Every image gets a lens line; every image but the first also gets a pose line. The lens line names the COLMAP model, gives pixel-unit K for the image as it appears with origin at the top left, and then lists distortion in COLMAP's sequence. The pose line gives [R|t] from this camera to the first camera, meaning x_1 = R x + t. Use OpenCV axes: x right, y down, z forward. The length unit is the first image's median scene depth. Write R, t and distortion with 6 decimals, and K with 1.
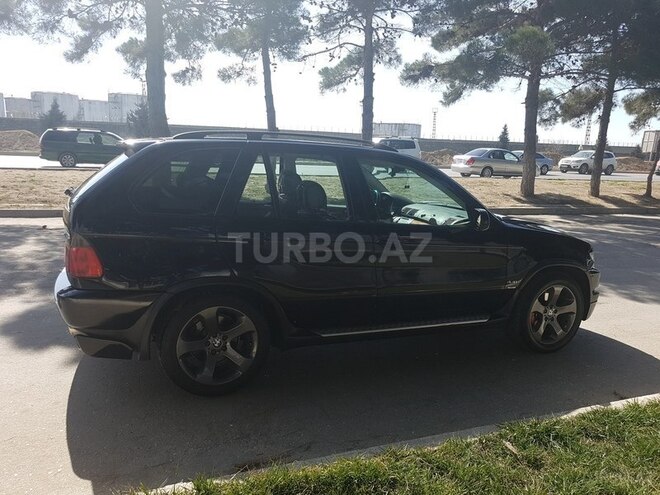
lens RADIAL K [[497.7, 0, 330.0], [0, 497.7, 247.5], [0, 0, 1]] dist [0.001470, 0.000632]
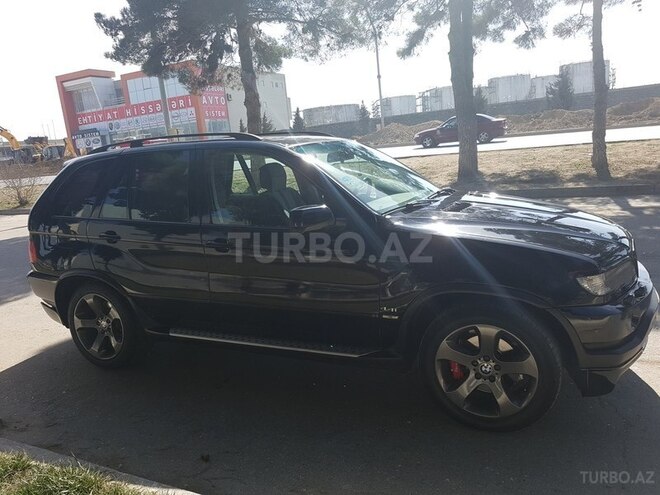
lens RADIAL K [[501.9, 0, 330.0], [0, 501.9, 247.5], [0, 0, 1]] dist [0.009959, 0.003547]
pose [[0.687617, 0.050602, -0.724308, 0.747649], [-0.017148, 0.998422, 0.053473, -0.048276], [0.725871, -0.024348, 0.687400, 0.423154]]
